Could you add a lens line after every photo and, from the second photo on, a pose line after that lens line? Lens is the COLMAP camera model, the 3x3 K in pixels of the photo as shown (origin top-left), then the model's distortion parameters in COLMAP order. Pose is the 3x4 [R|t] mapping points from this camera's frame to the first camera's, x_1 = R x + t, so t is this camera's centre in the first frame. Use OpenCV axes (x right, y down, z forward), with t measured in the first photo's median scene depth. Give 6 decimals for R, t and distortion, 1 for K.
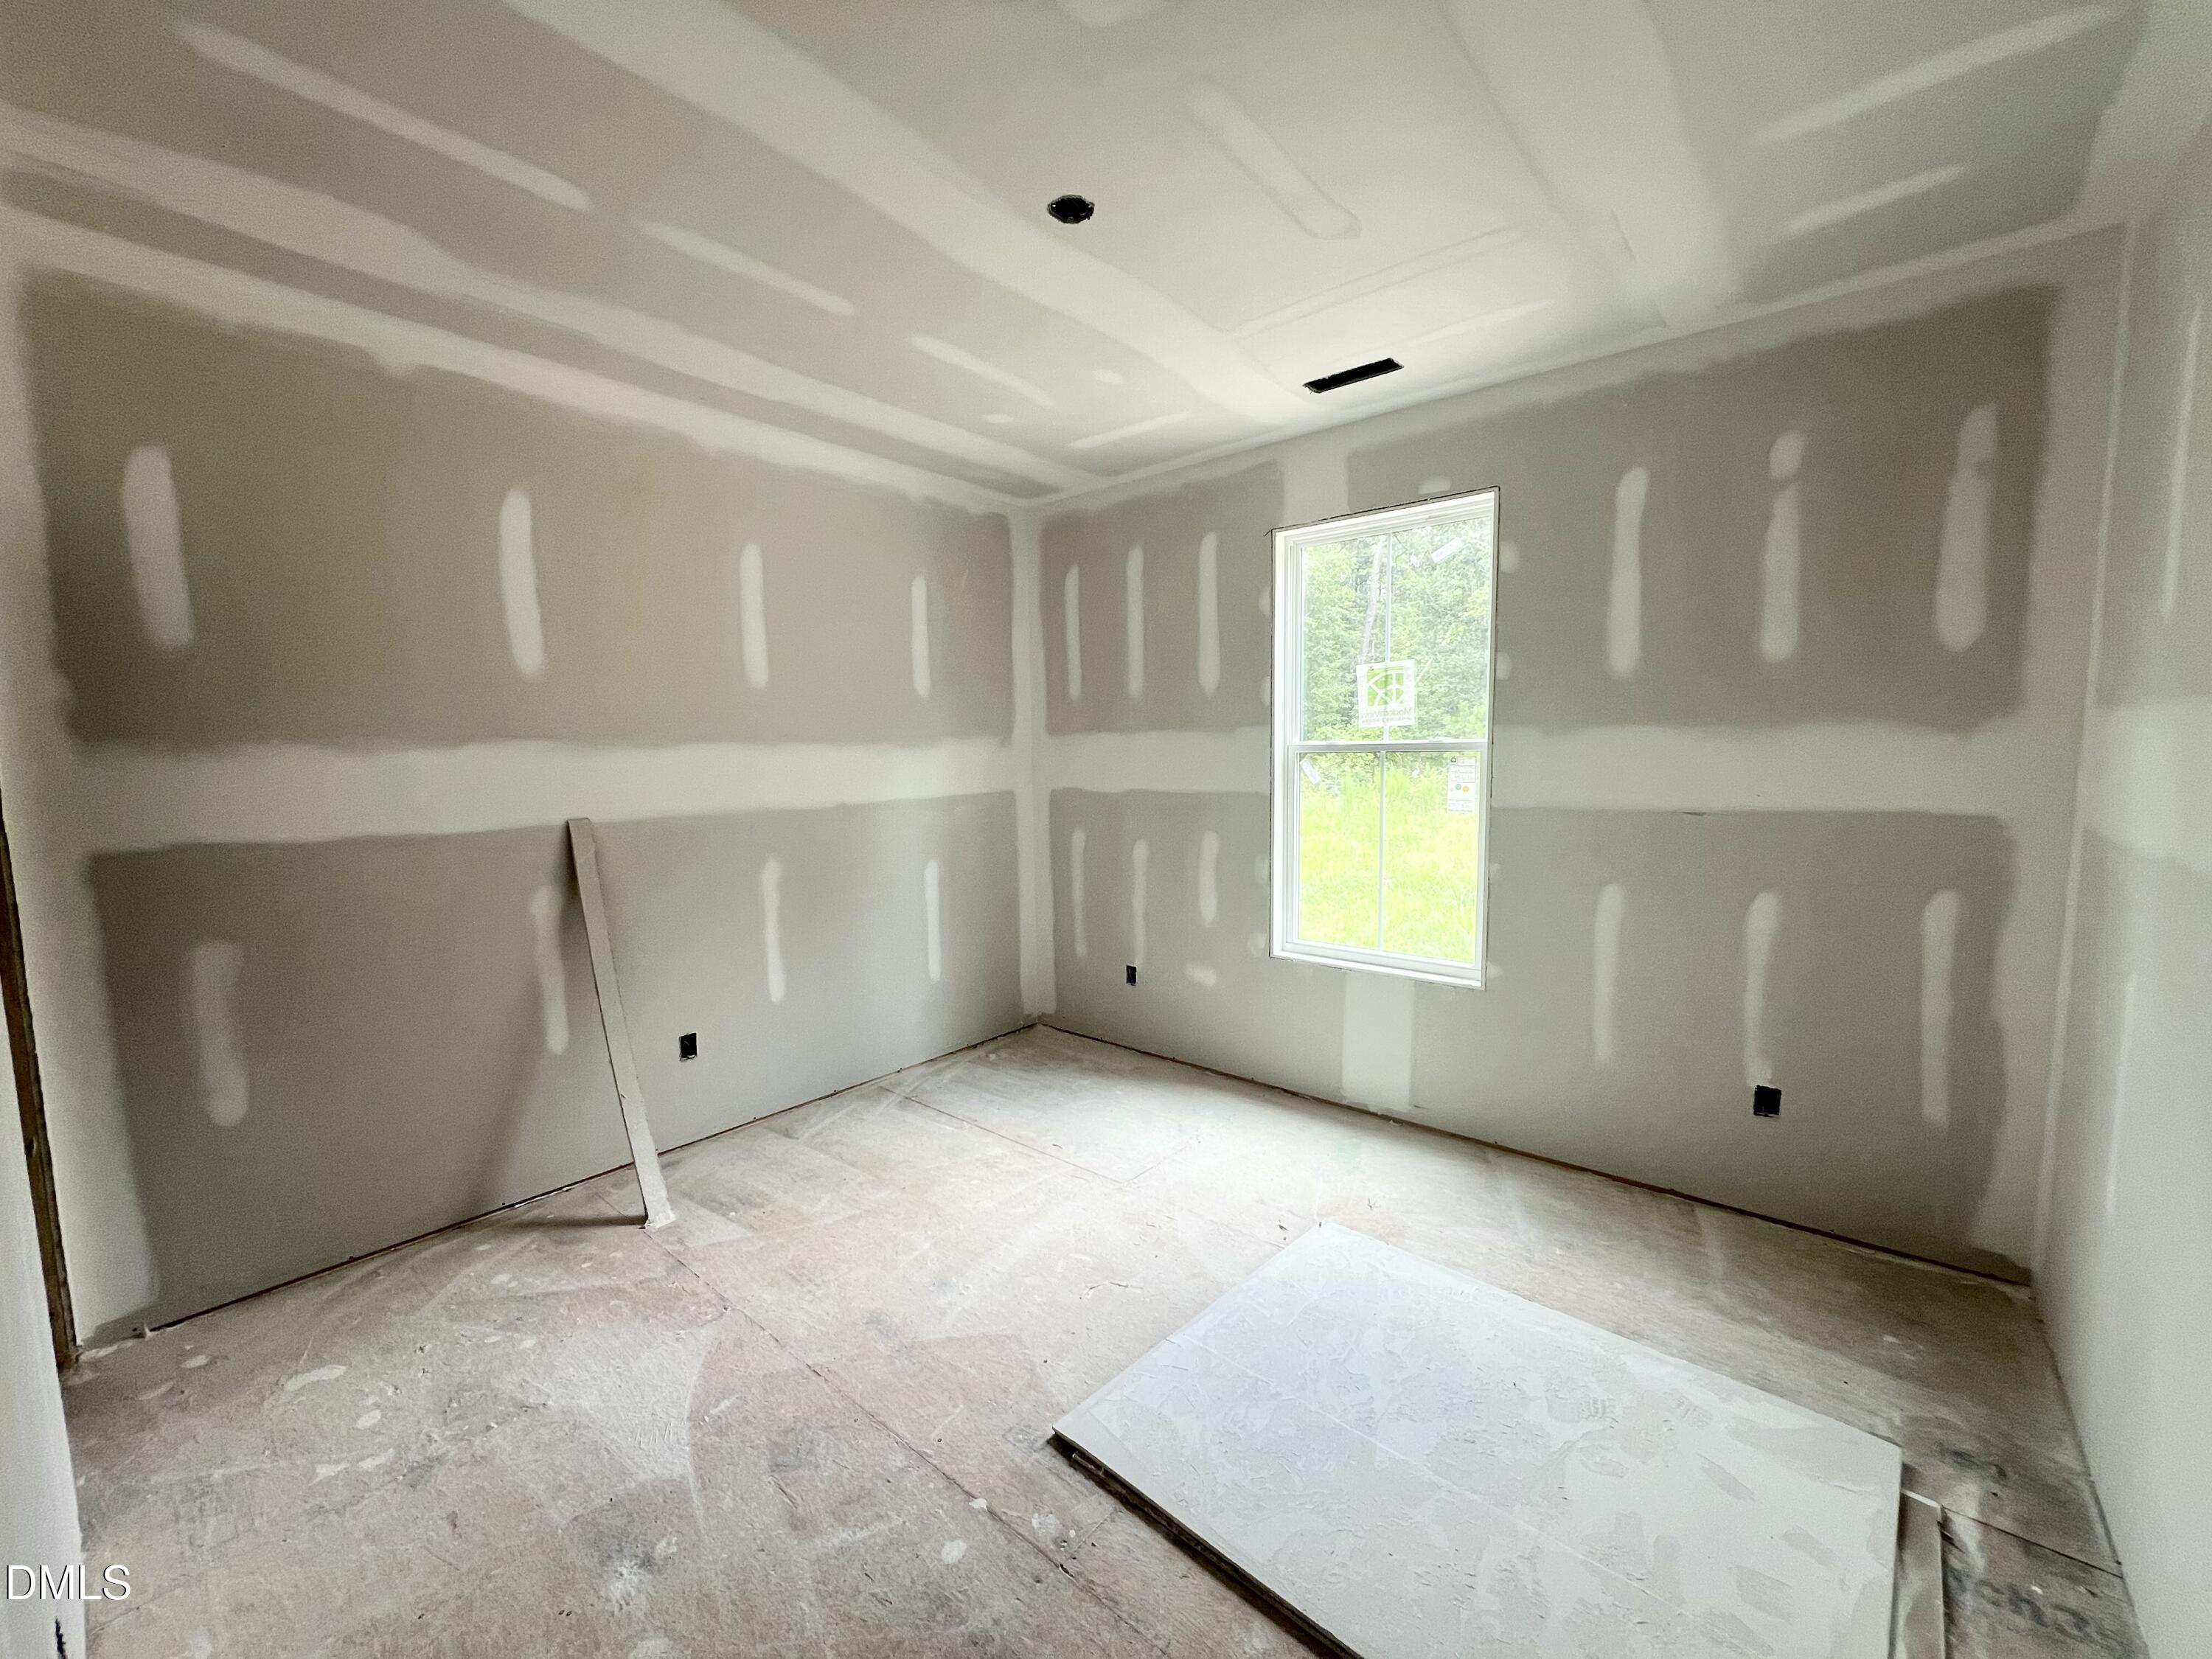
lens RADIAL K [[892.1, 0, 1100.2], [0, 892.1, 834.9], [0, 0, 1]] dist [-0.000549, -0.000079]
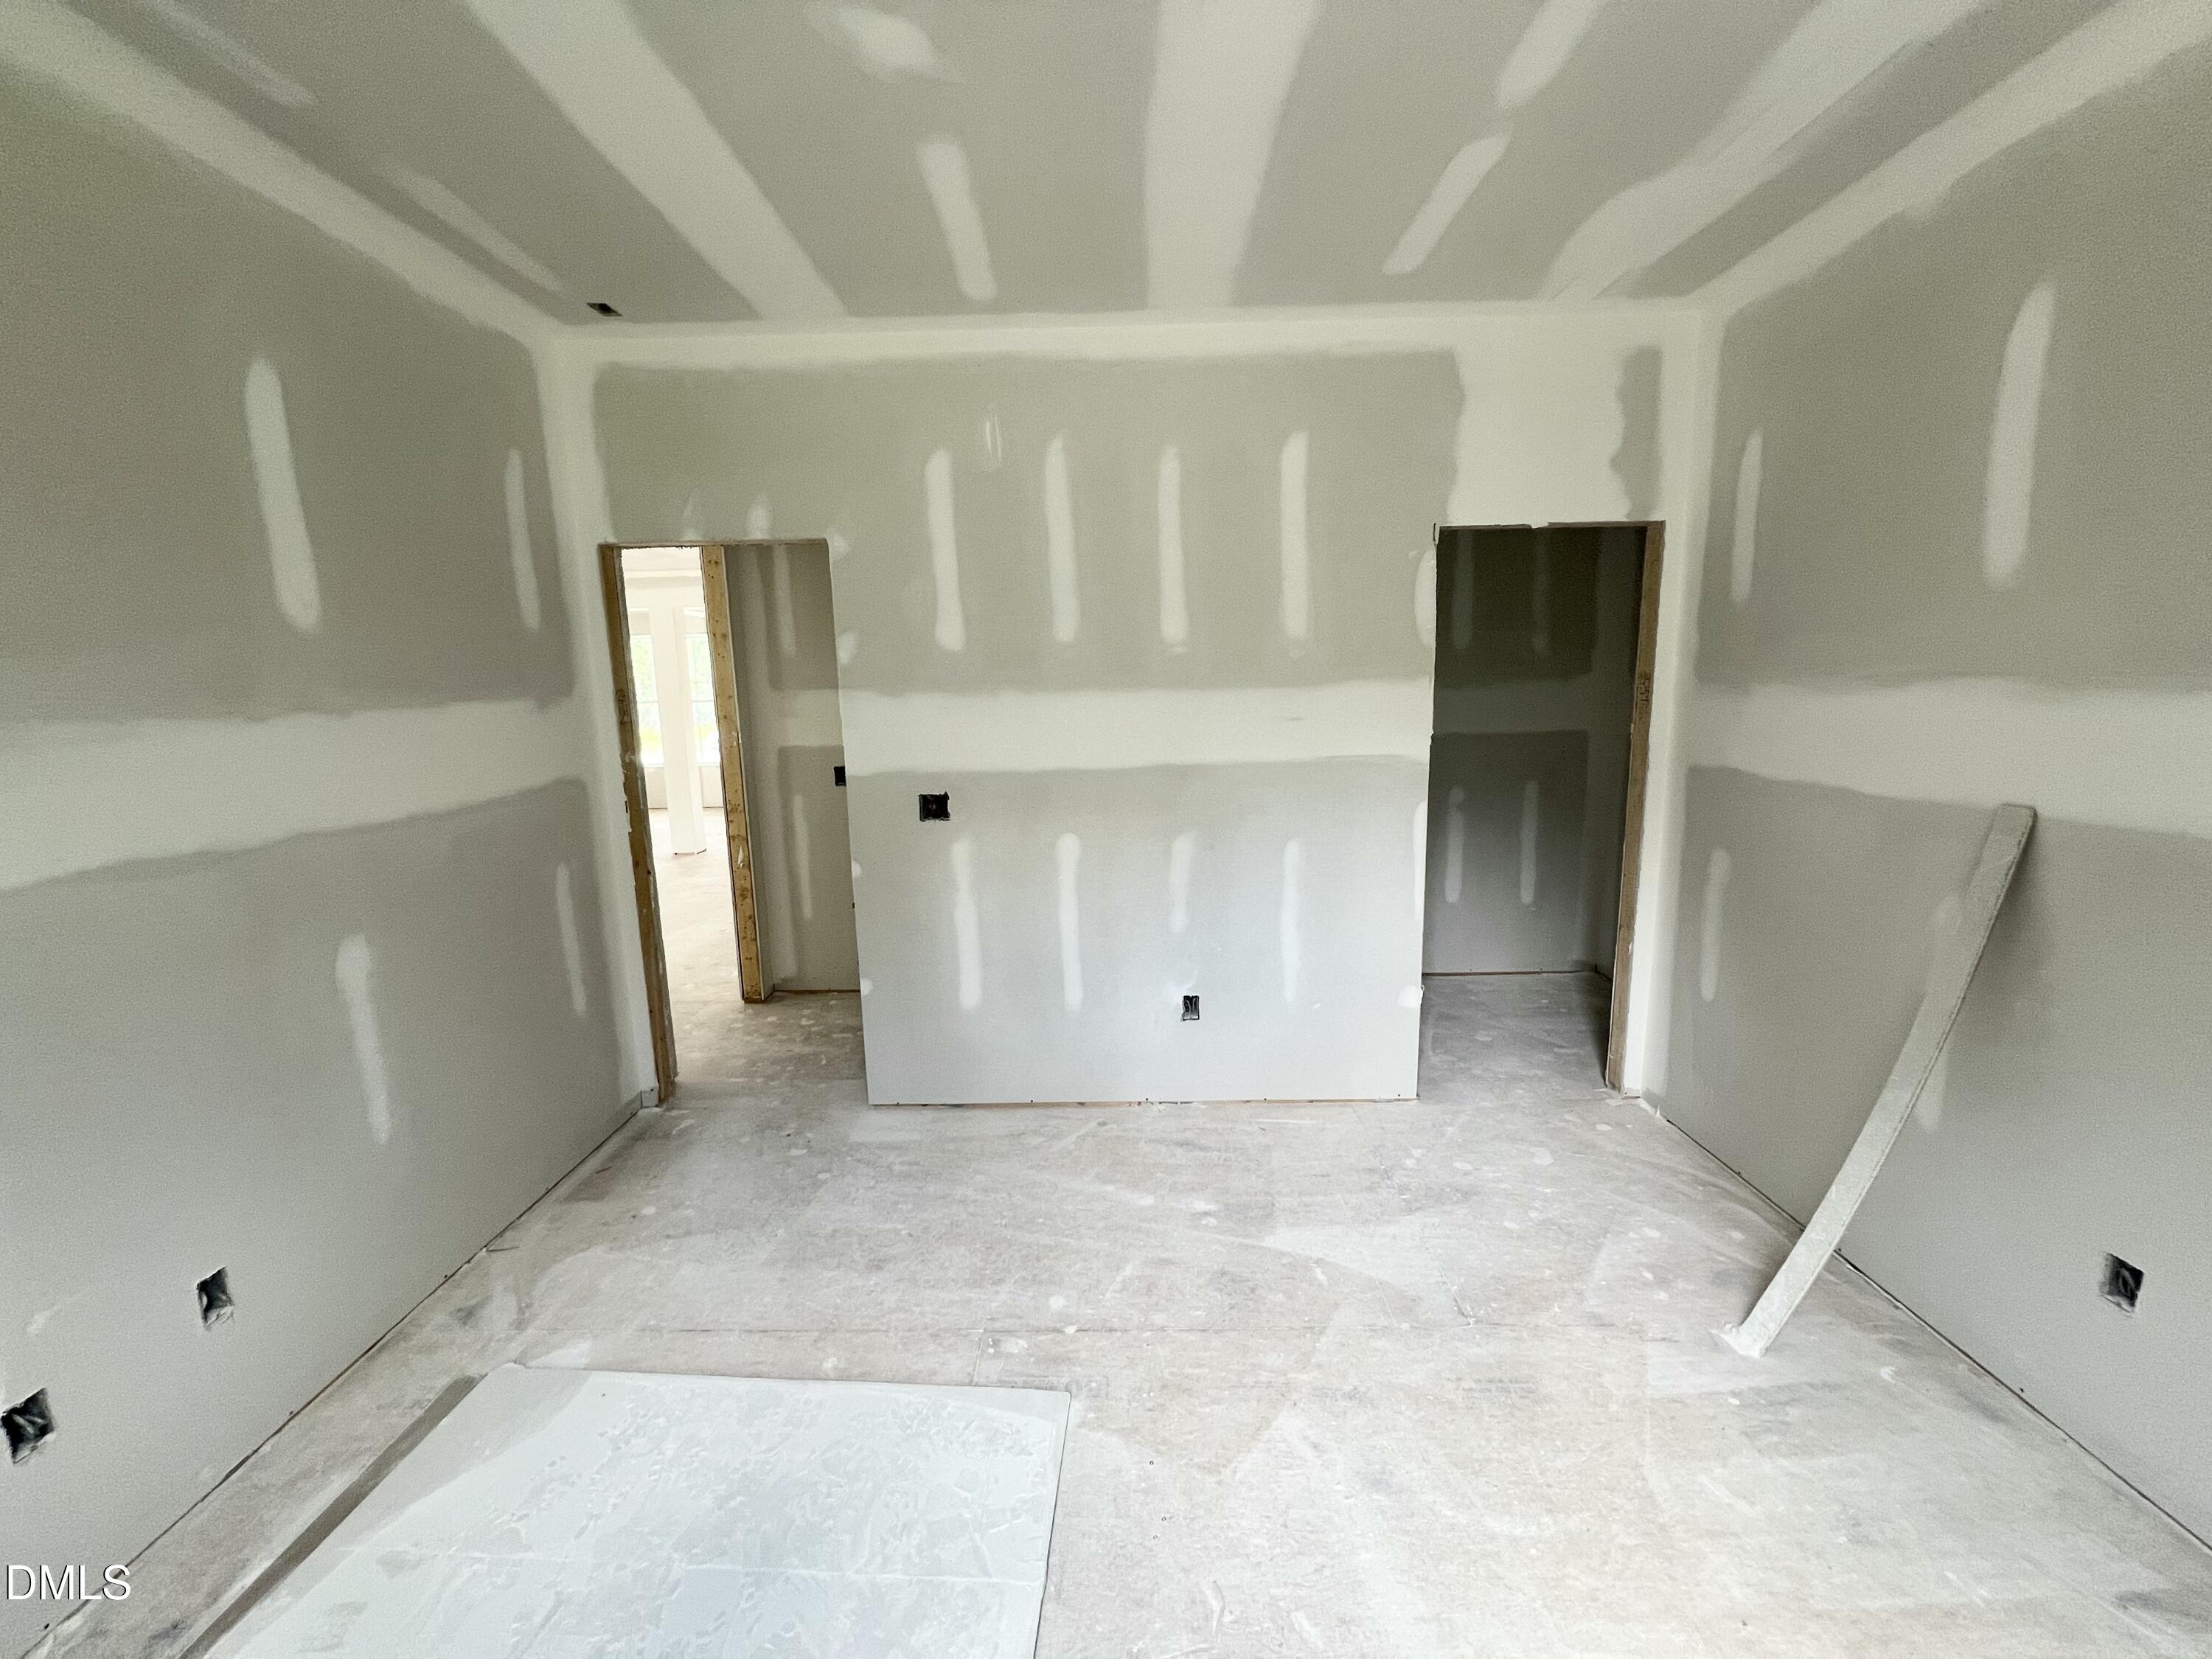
lens RADIAL K [[902.5, 0, 1123.7], [0, 902.5, 836.6], [0, 0, 1]] dist [0.011789, 0.000163]
pose [[-0.760139, 0.141543, -0.634156, 0.324366], [-0.029031, 0.967612, 0.250768, -0.151674], [0.649111, 0.209029, -0.731411, 1.150890]]
